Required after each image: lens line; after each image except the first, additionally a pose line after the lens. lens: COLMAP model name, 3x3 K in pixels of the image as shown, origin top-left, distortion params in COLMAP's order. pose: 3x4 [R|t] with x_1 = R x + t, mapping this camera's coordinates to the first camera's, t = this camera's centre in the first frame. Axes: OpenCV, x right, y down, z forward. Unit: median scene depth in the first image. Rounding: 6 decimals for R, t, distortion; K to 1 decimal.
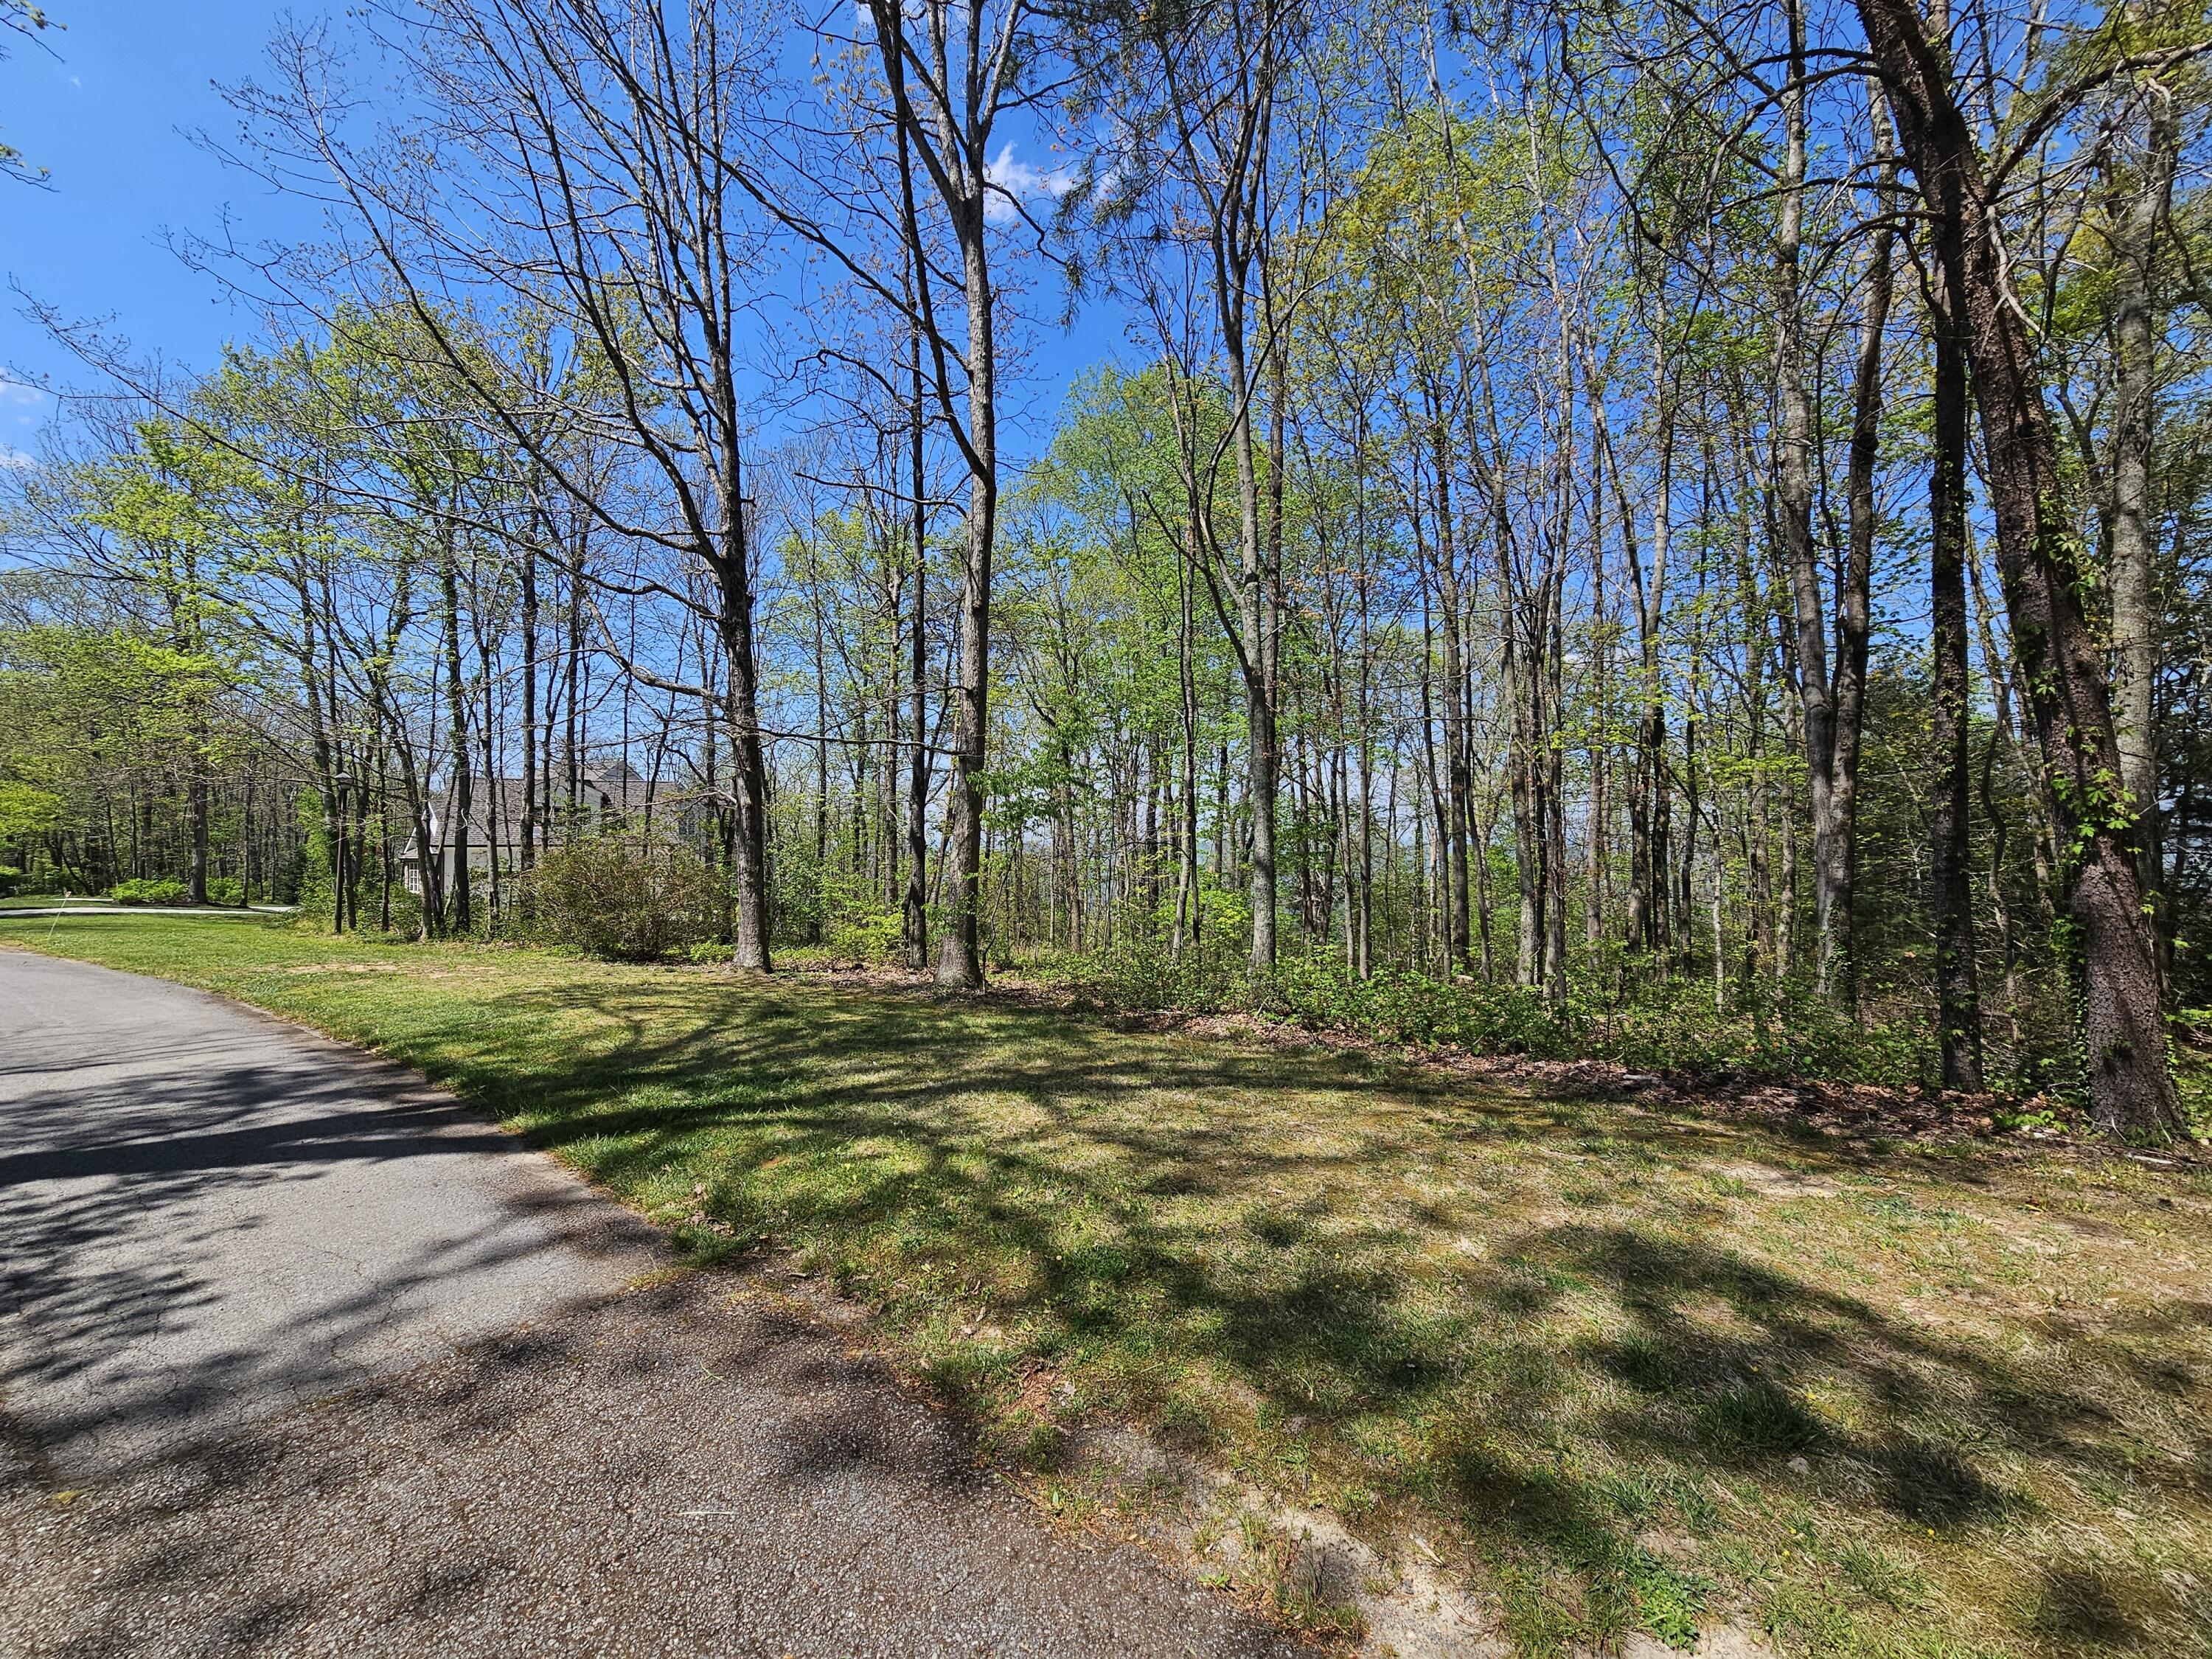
lens RADIAL K [[893.3, 0, 1105.0], [0, 893.3, 843.7], [0, 0, 1]] dist [-0.015076, 0.001784]
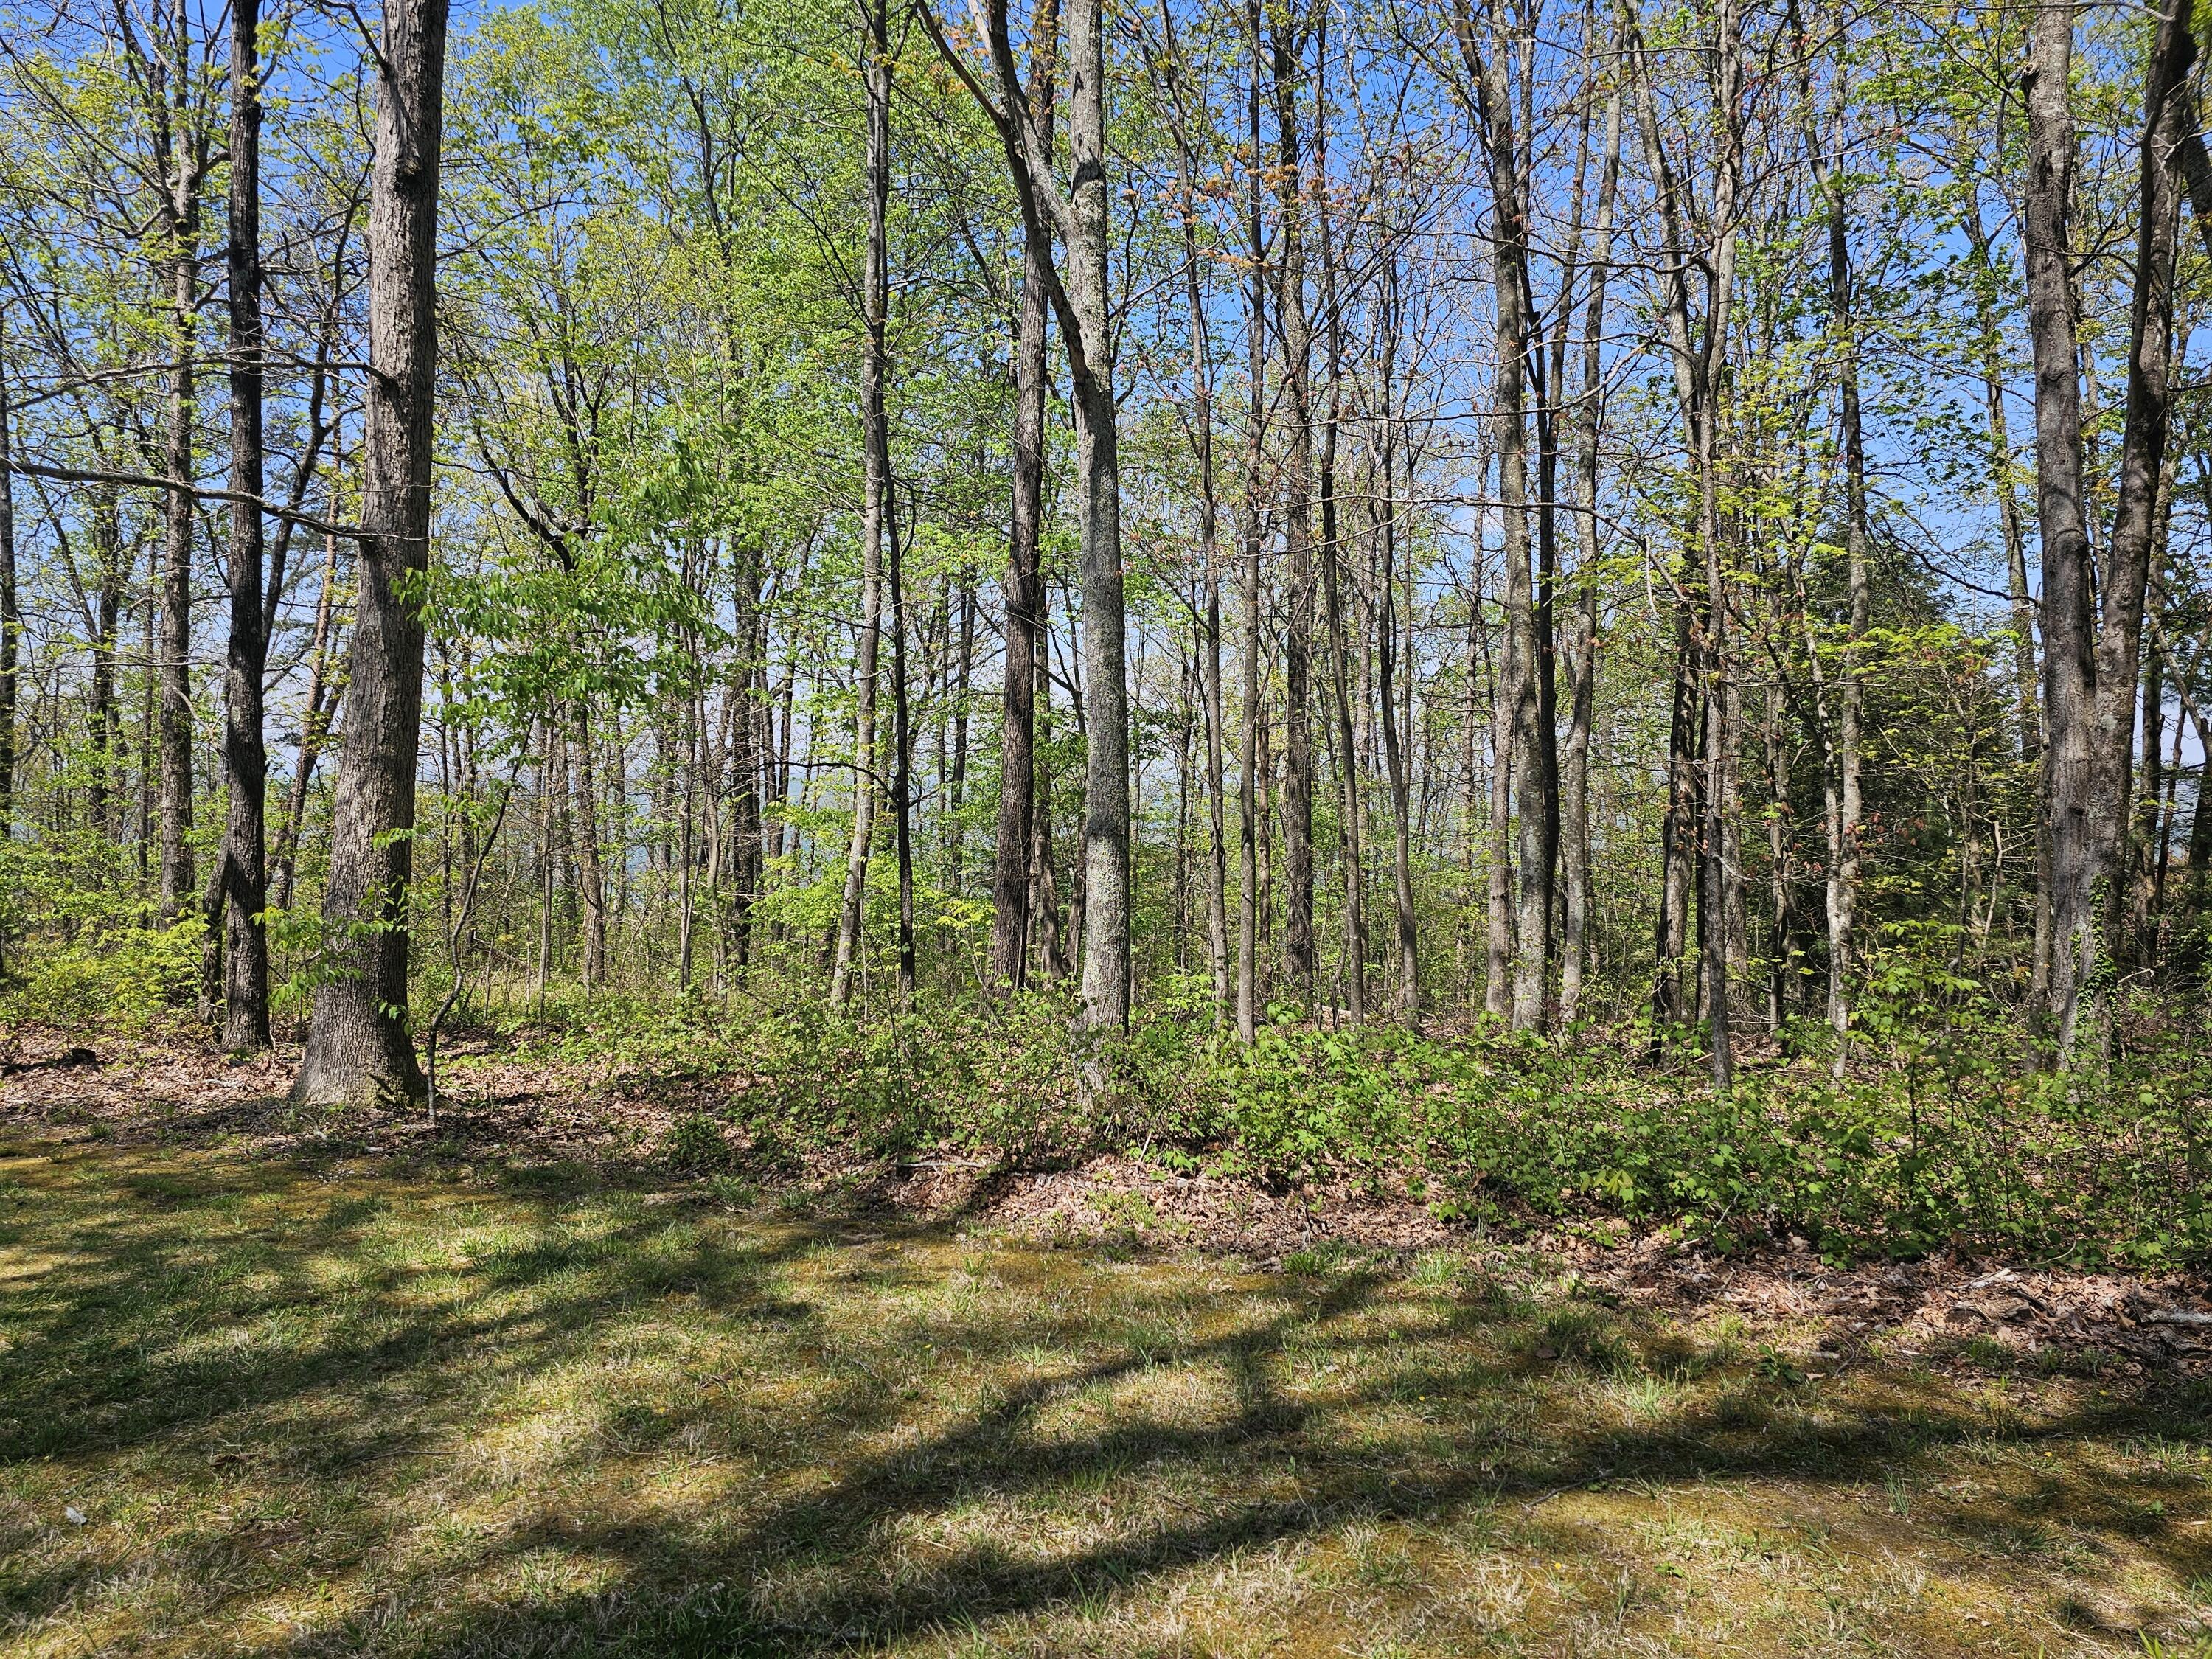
lens RADIAL K [[1459.1, 0, 1106.3], [0, 1459.1, 819.0], [0, 0, 1]] dist [0.044379, -0.047492]
pose [[0.948692, 0.002264, 0.316194, -0.040055], [-0.010729, 0.999629, 0.025031, 0.005917], [-0.316020, -0.027139, 0.948364, 0.194934]]
